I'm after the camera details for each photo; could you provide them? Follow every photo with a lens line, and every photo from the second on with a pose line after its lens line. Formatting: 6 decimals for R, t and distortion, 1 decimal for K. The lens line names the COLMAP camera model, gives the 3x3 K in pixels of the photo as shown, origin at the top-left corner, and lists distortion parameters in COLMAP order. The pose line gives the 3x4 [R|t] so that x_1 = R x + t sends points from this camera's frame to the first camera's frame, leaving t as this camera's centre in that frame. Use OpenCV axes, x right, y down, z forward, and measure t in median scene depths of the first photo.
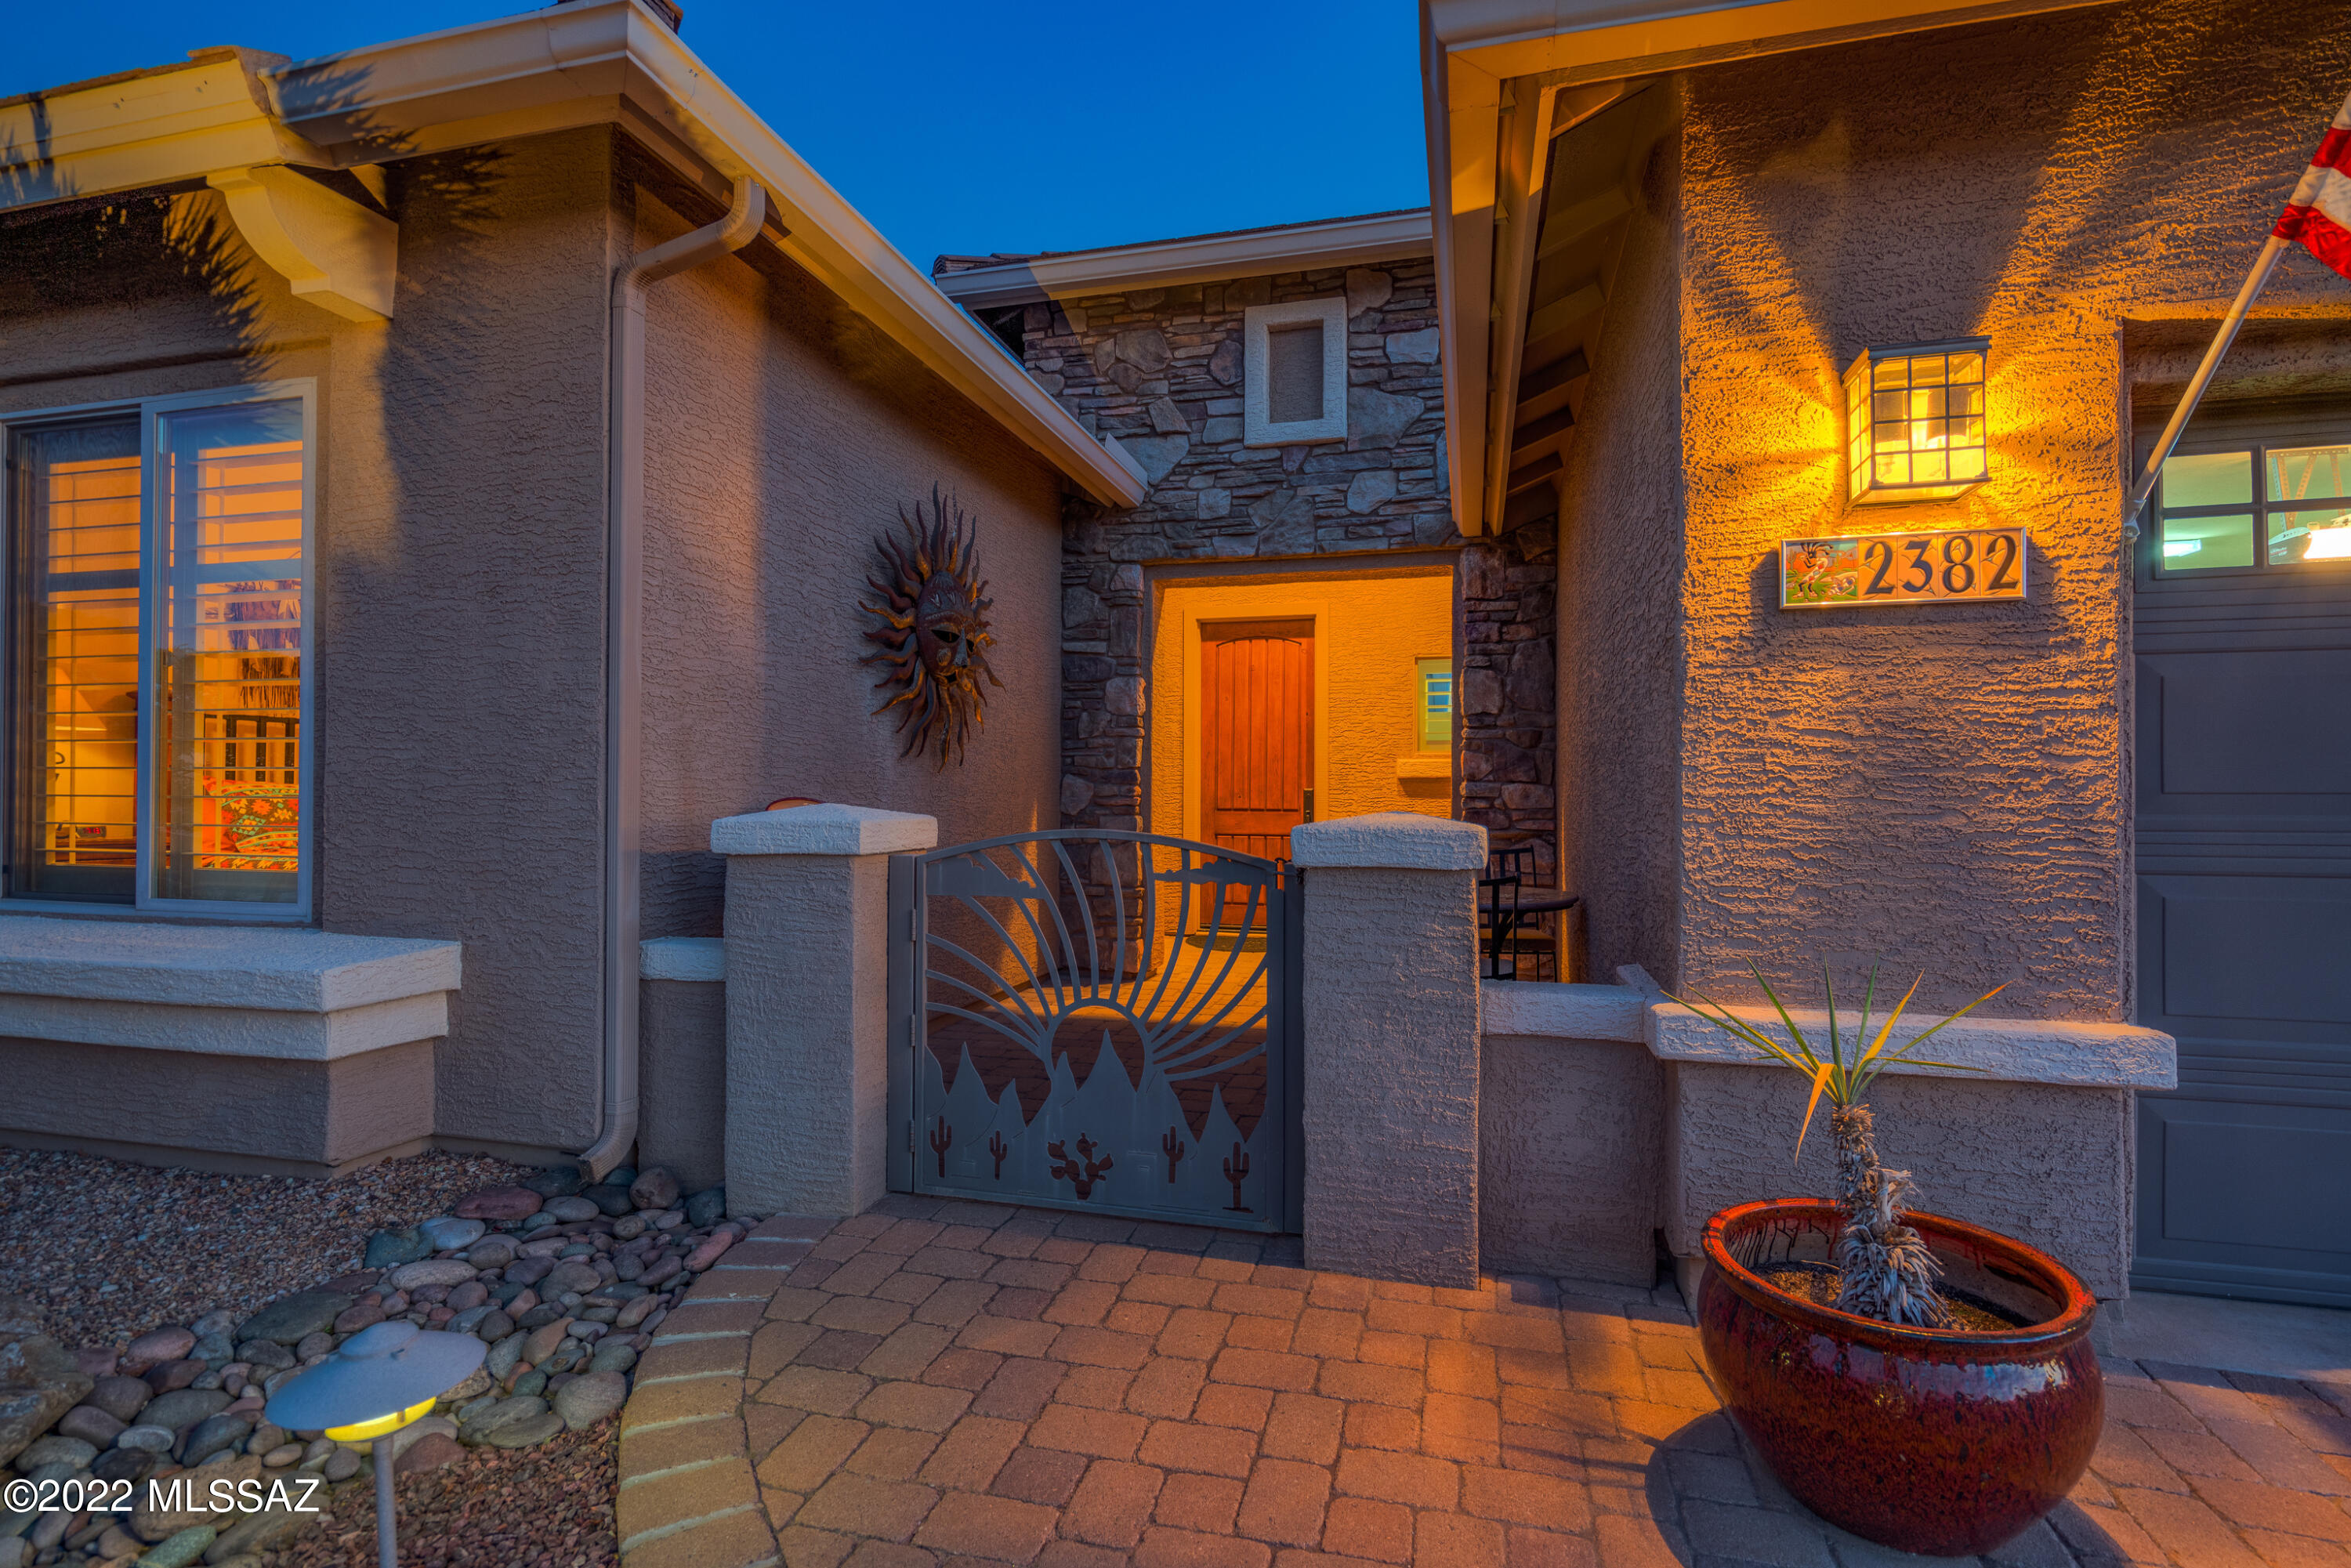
lens RADIAL K [[978.0, 0, 1137.0], [0, 978.0, 784.8], [0, 0, 1]] dist [-0.008487, 0.000242]
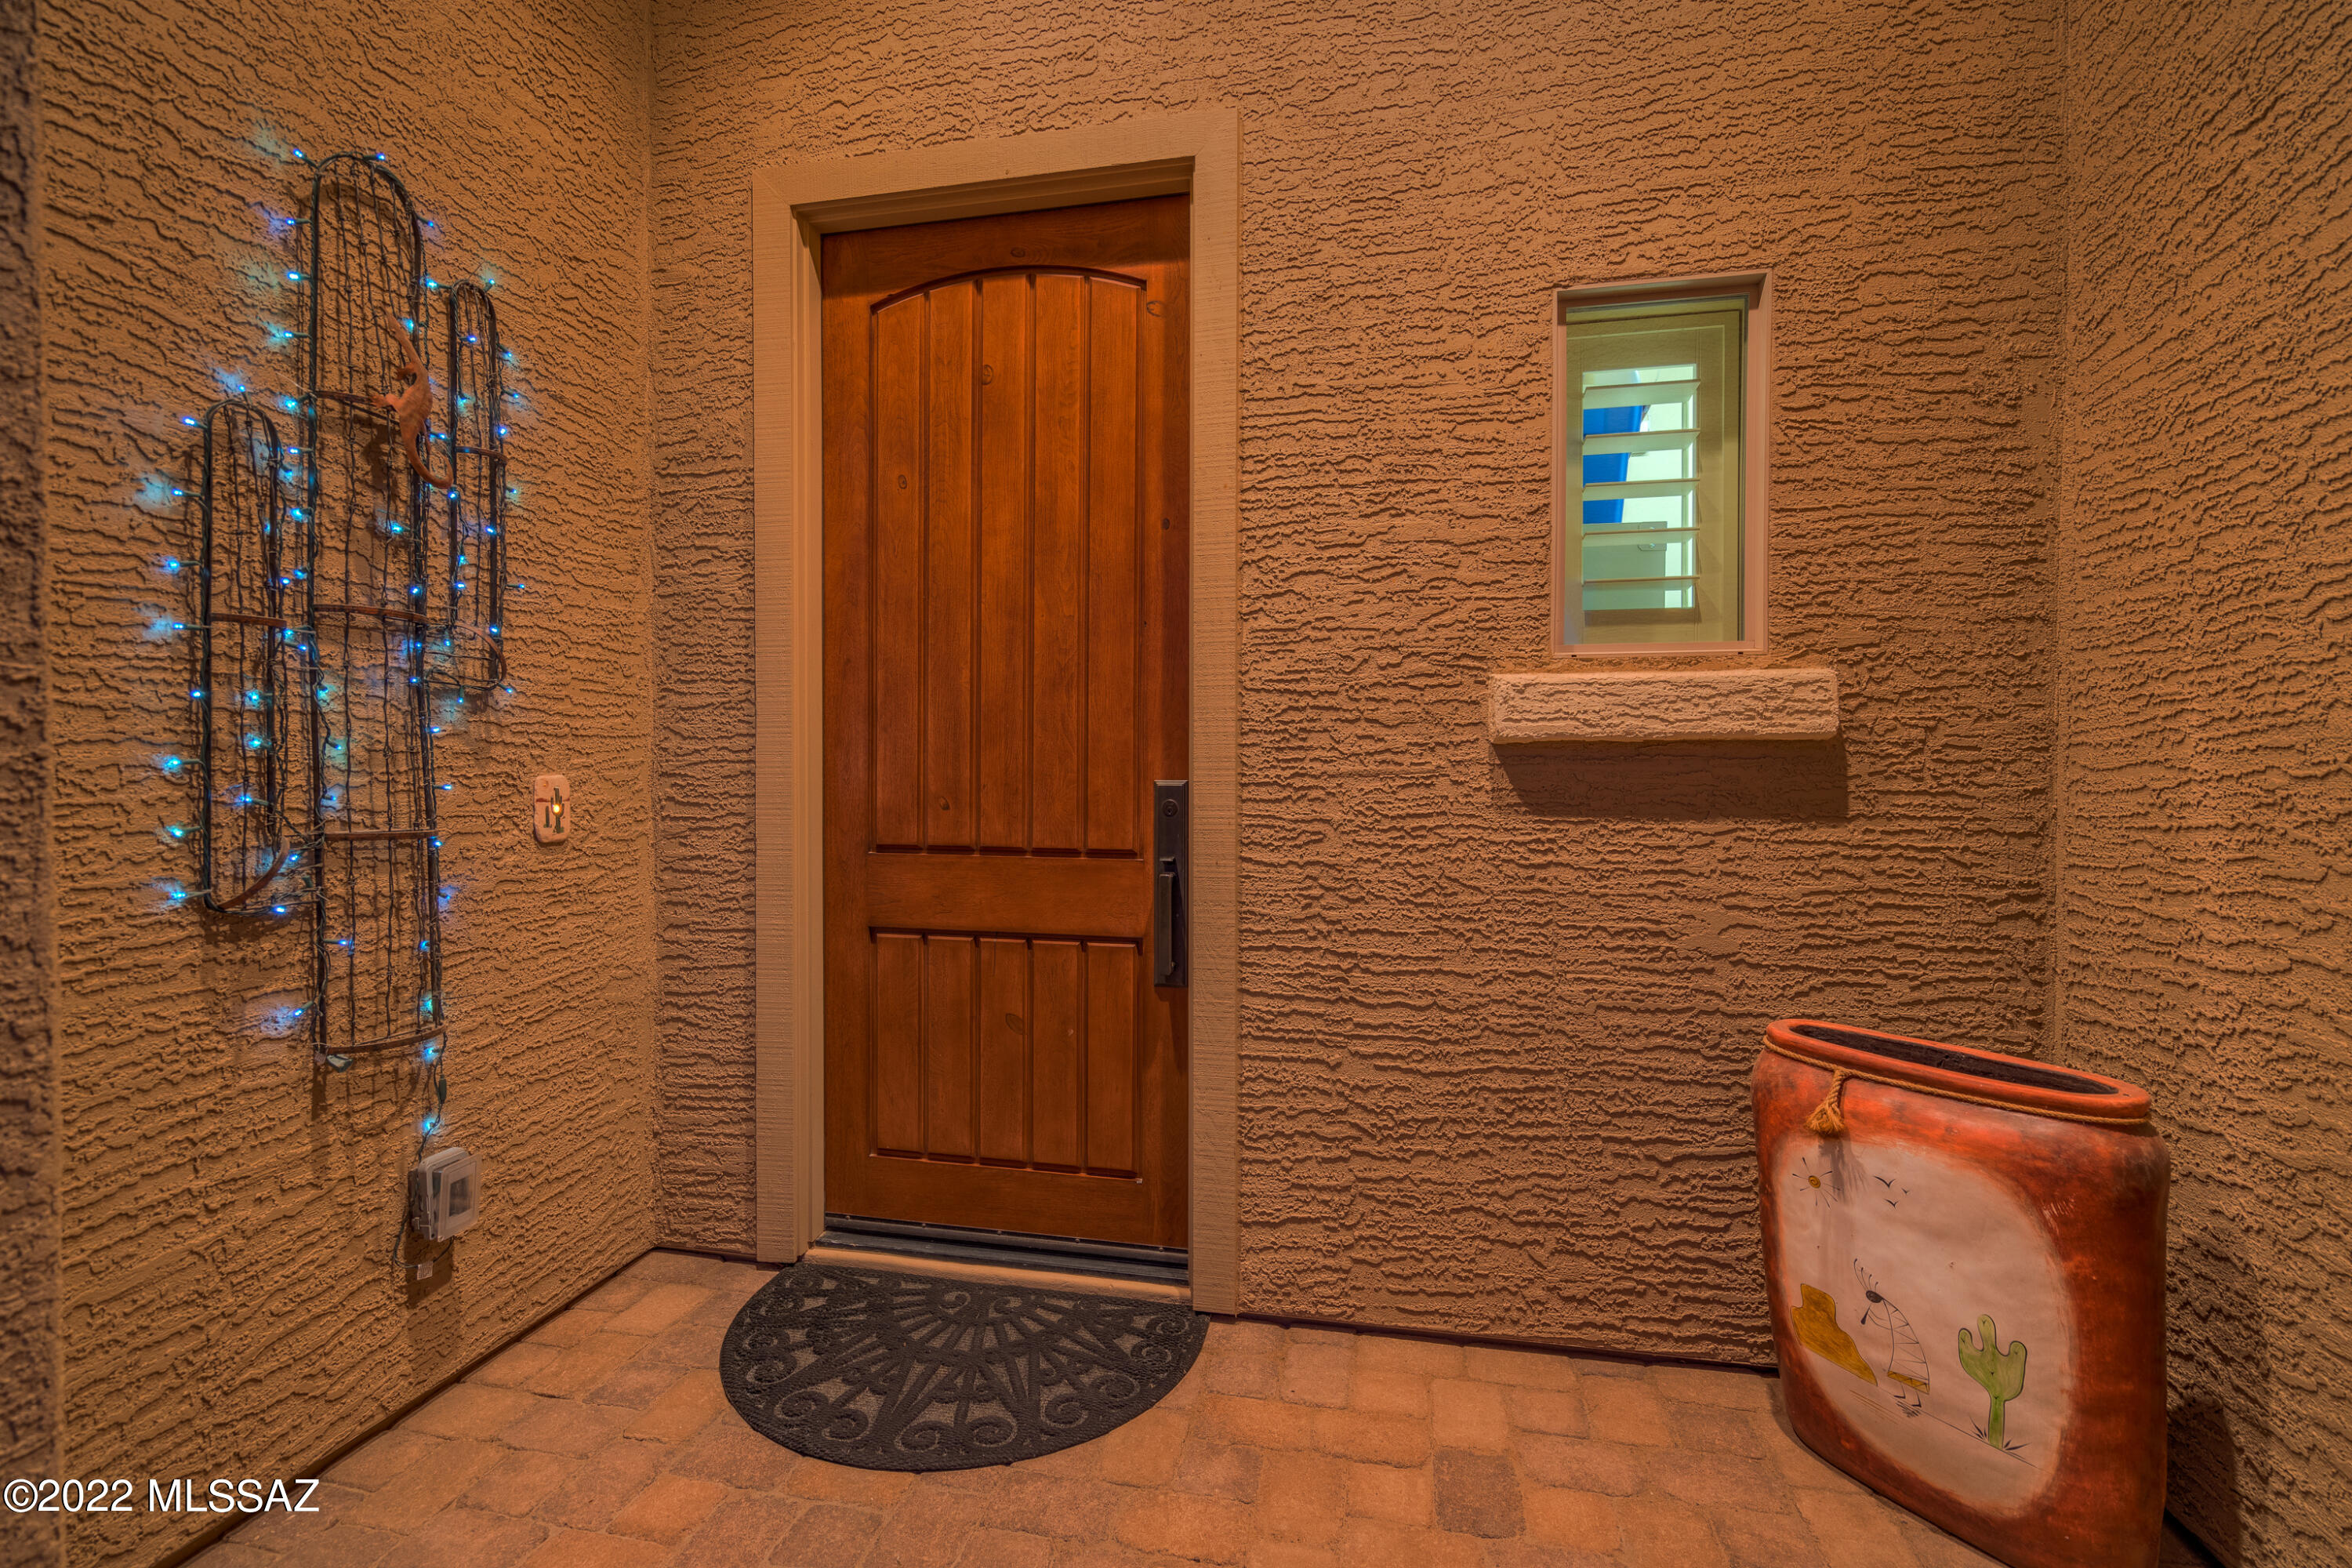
lens RADIAL K [[978.4, 0, 1137.5], [0, 978.4, 784.8], [0, 0, 1]] dist [-0.008487, 0.000242]
pose [[0.991084, -0.003161, 0.133200, 0.167606], [0.000050, 0.999727, 0.023350, -0.002237], [-0.133238, -0.023135, 0.990814, 0.939613]]
